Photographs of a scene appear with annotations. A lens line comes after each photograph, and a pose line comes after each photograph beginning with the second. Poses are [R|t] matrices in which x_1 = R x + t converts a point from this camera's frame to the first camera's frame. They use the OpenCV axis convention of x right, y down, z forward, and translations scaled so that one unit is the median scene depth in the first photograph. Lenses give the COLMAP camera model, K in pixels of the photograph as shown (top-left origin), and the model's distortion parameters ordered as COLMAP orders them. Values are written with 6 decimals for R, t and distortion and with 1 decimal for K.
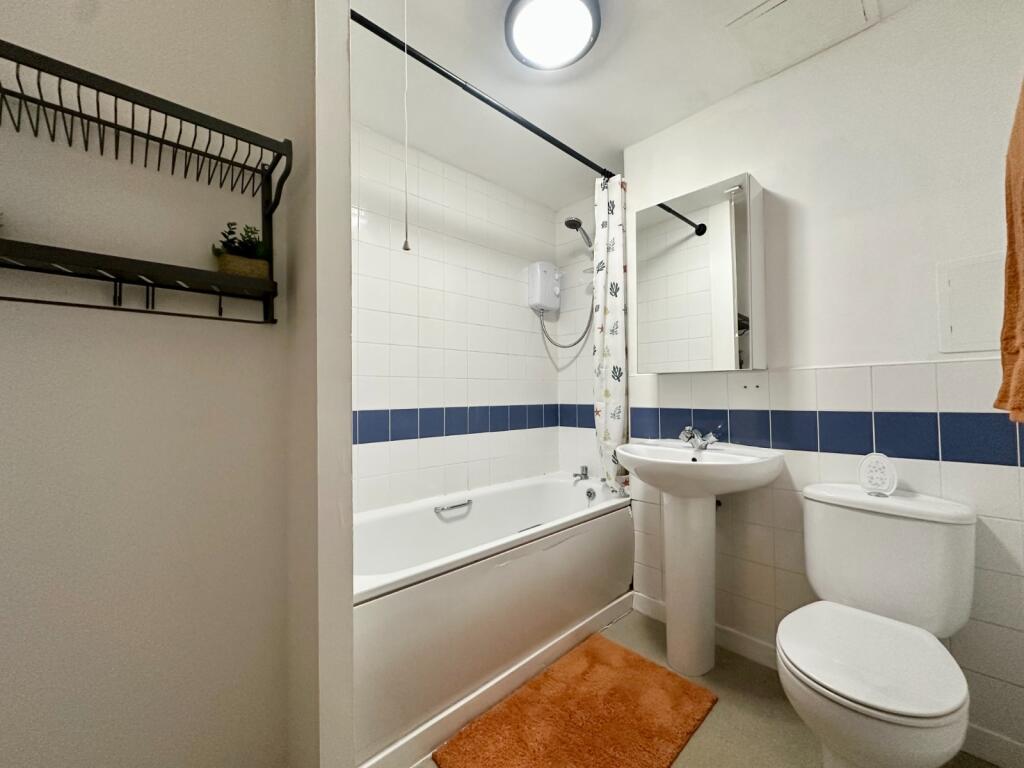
lens RADIAL K [[409.9, 0, 511.1], [0, 409.9, 384.6], [0, 0, 1]] dist [0.000326, -0.000166]
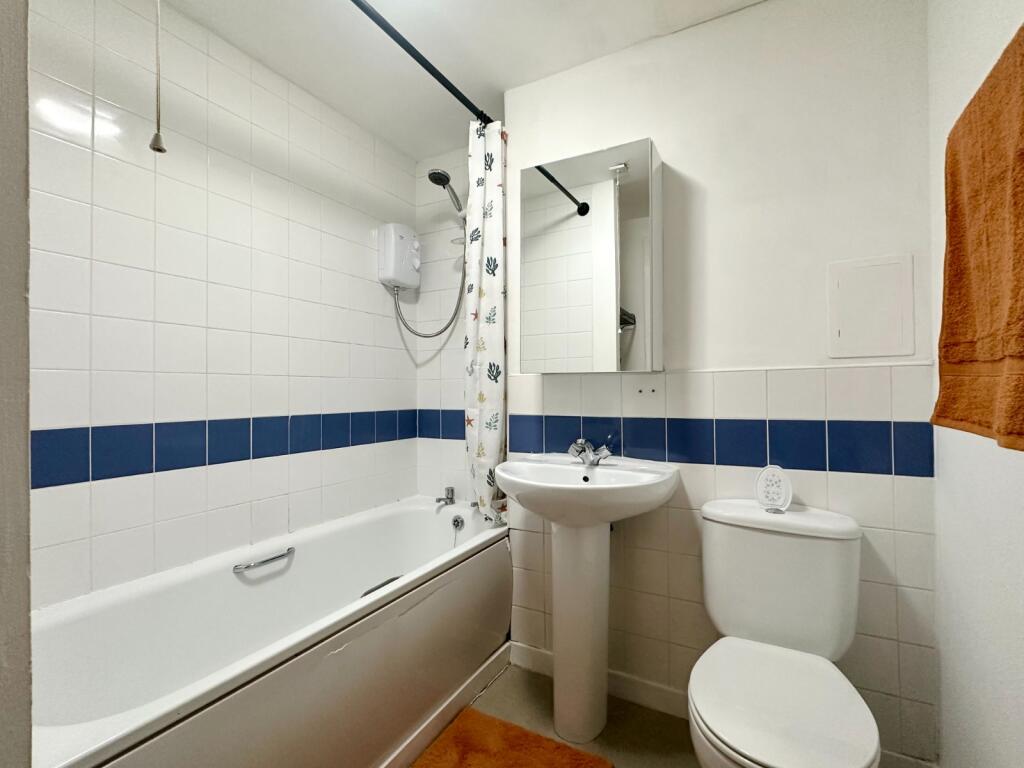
lens RADIAL K [[476.0, 0, 512.9], [0, 476.0, 387.5], [0, 0, 1]] dist [-0.005228, -0.000516]
pose [[0.948394, 0.005925, 0.317040, 0.000643], [-0.009774, 0.999897, 0.010552, -0.008257], [-0.316945, -0.013107, 0.948354, 0.113852]]
